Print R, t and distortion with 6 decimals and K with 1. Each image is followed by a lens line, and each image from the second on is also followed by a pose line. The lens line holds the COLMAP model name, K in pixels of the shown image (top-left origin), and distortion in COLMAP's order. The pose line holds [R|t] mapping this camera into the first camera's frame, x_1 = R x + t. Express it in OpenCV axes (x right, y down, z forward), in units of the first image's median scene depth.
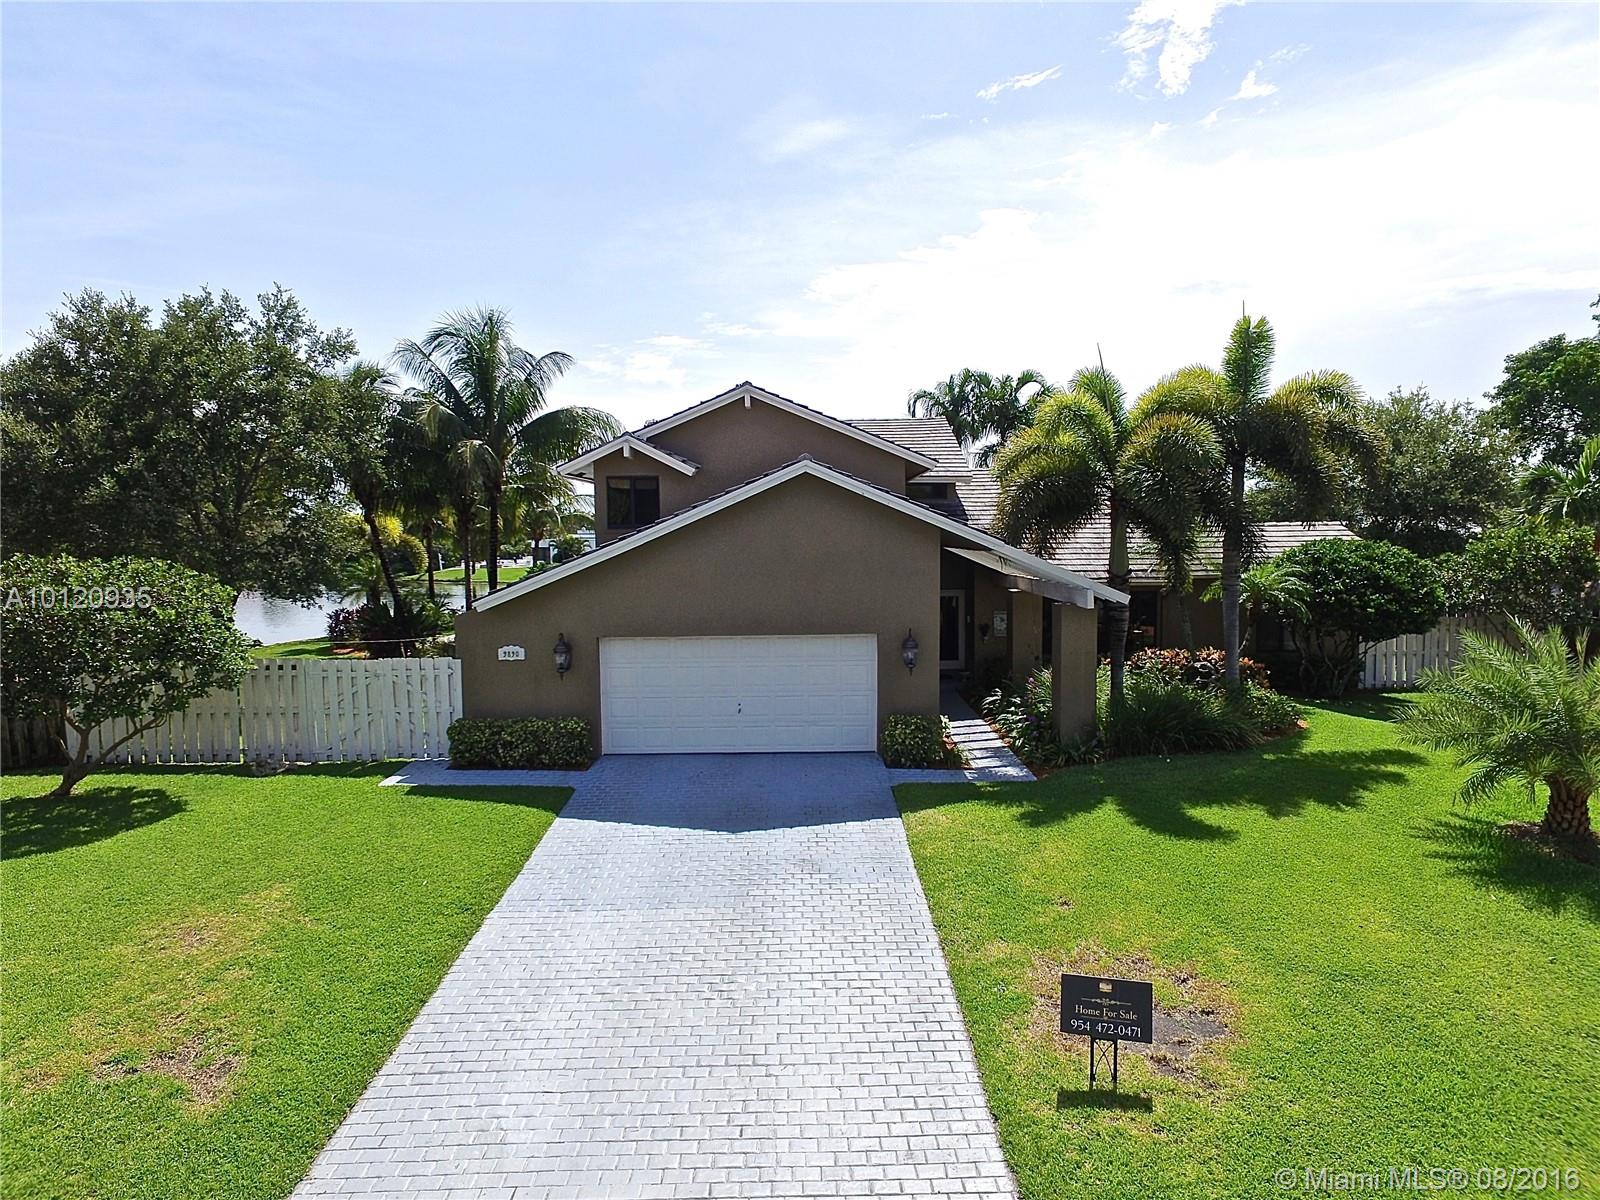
lens RADIAL K [[931.8, 0, 803.5], [0, 931.8, 599.6], [0, 0, 1]] dist [-0.016784, 0.019756]
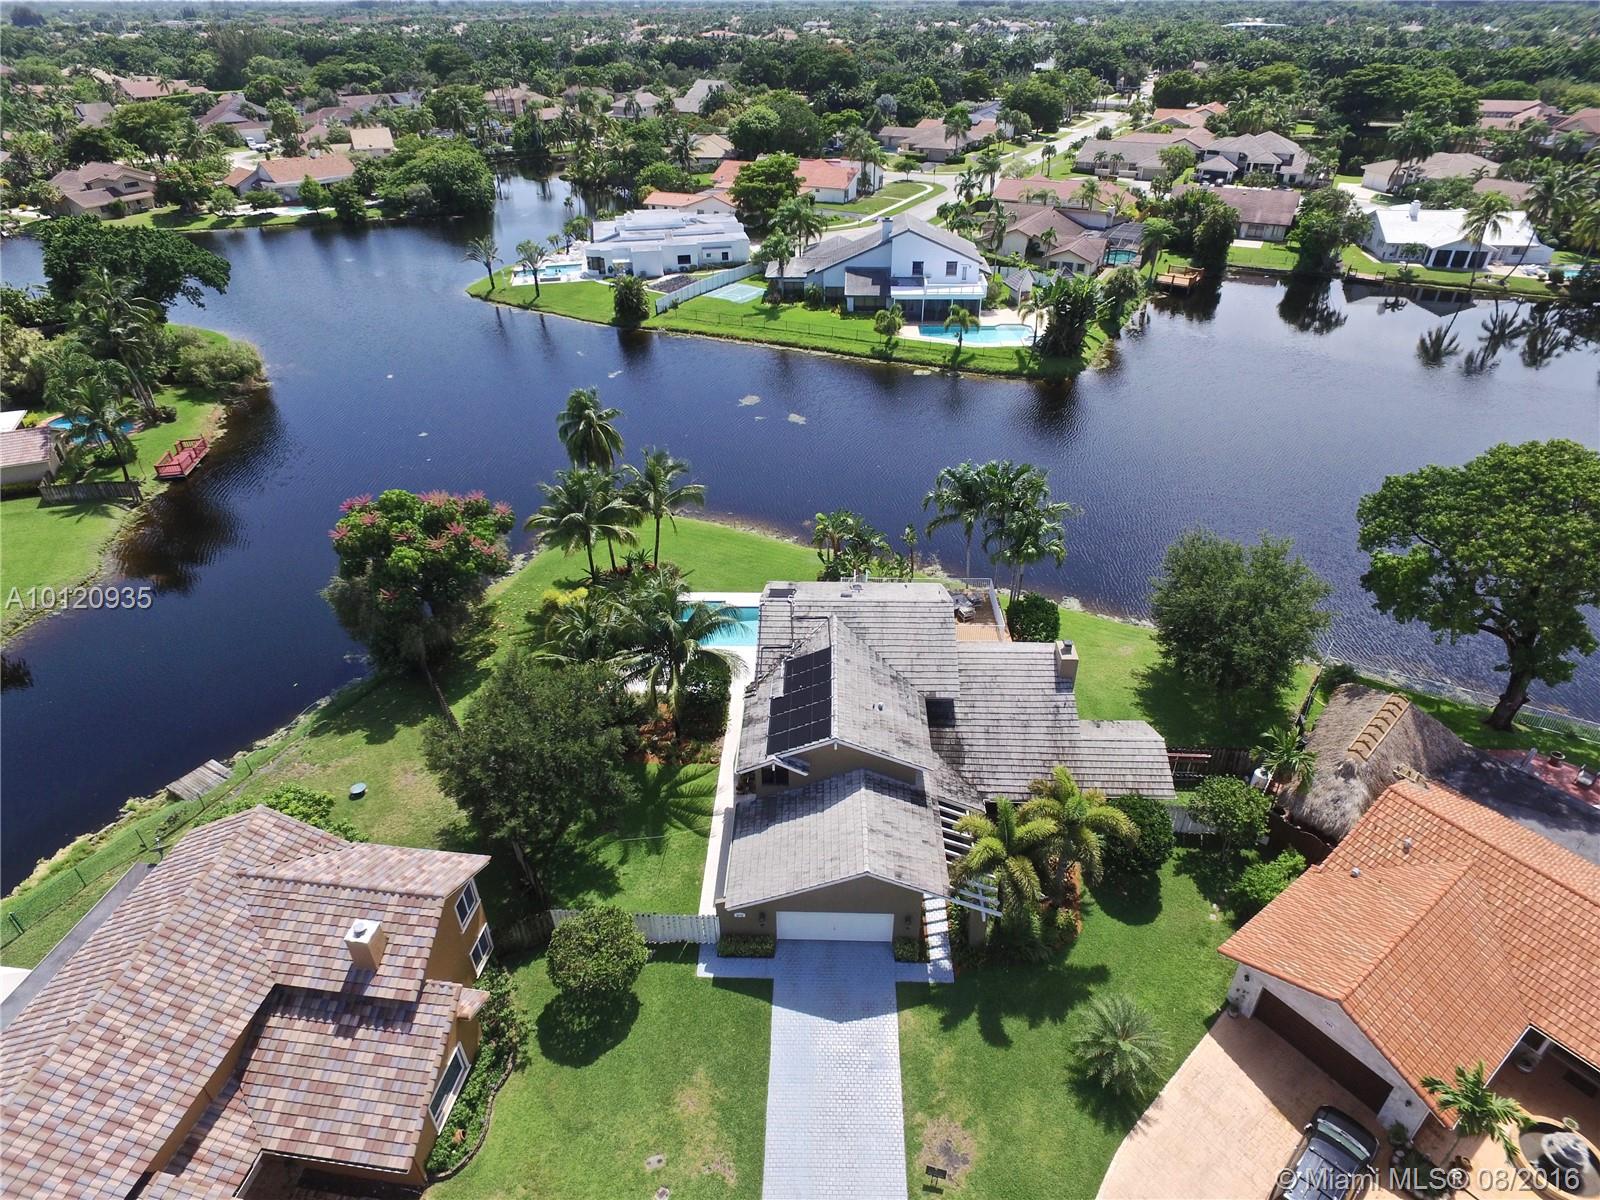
lens RADIAL K [[931.8, 0, 803.5], [0, 931.8, 599.6], [0, 0, 1]] dist [-0.016784, 0.019756]
pose [[0.999378, 0.020351, -0.028816, -0.123010], [-0.003737, 0.873321, 0.487131, -2.232756], [0.035079, -0.486720, 0.872853, -0.834664]]
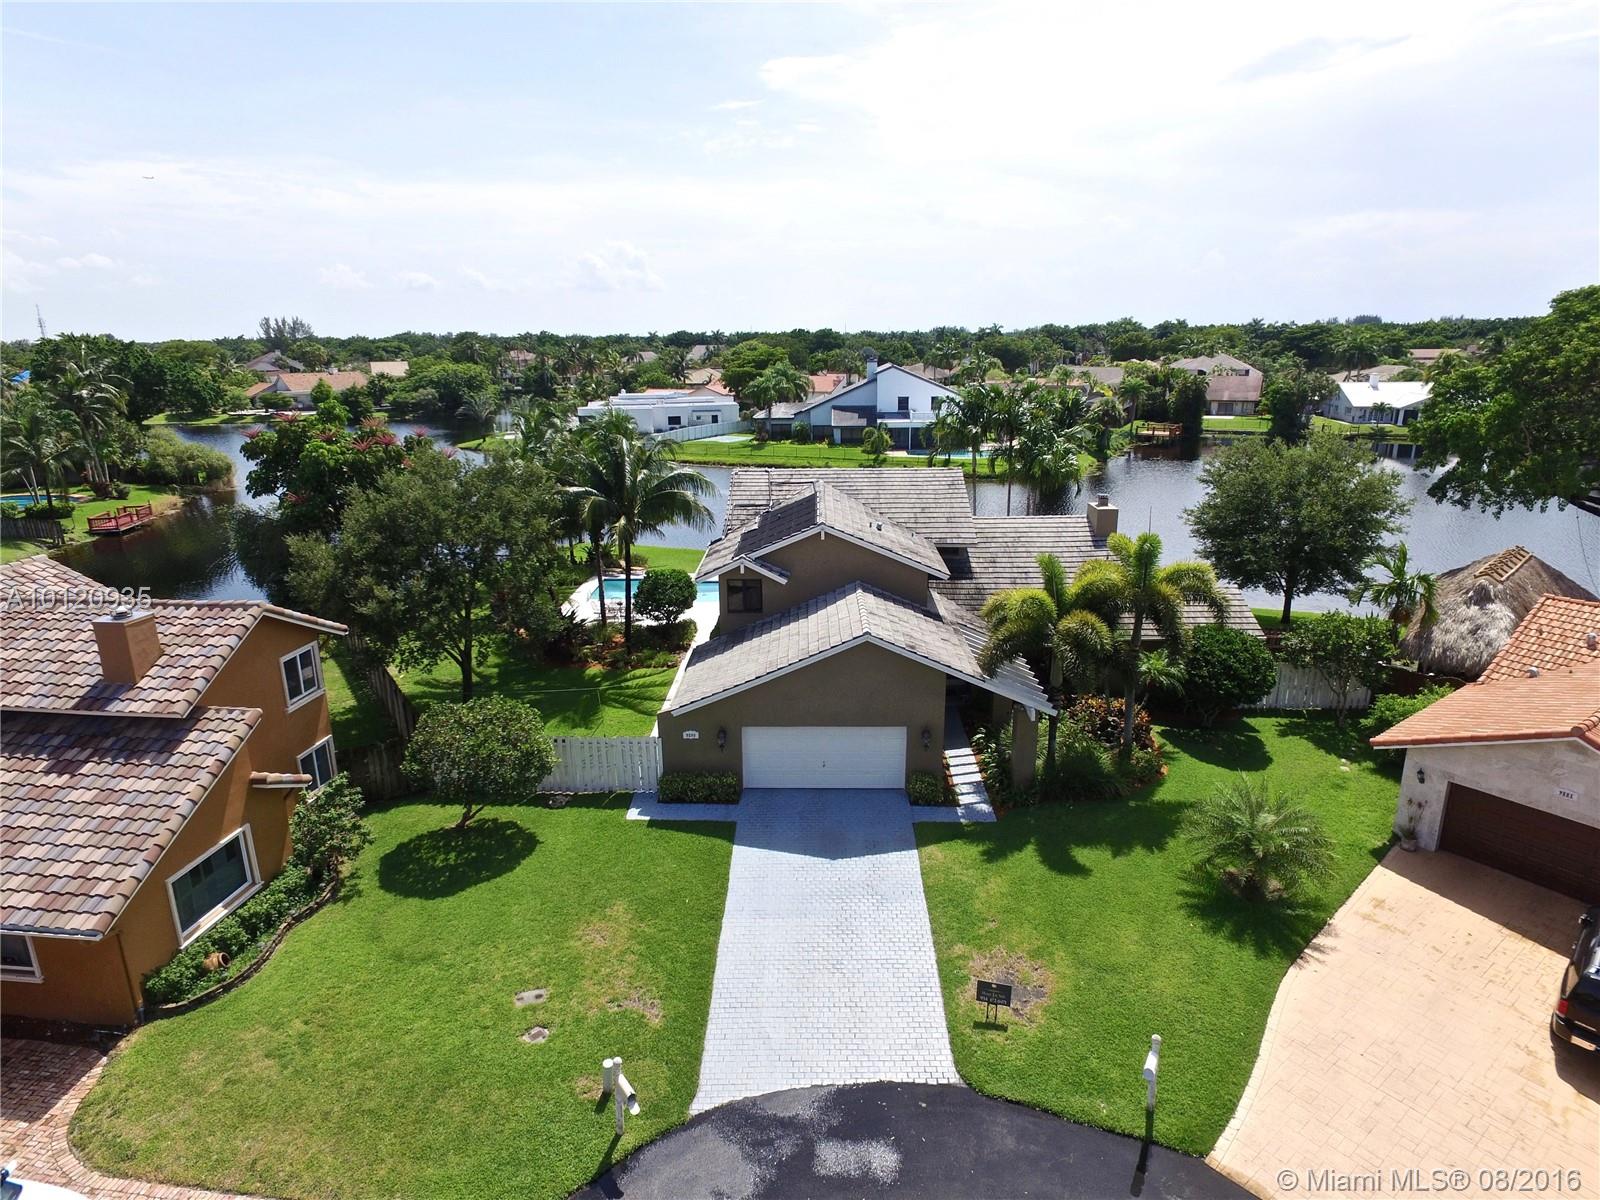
lens RADIAL K [[931.8, 0, 803.5], [0, 931.8, 599.6], [0, 0, 1]] dist [-0.016784, 0.019756]
pose [[0.999673, 0.007155, -0.024531, -0.085028], [-0.002003, 0.978983, 0.203930, -0.656945], [0.025474, -0.203814, 0.978678, -0.750557]]
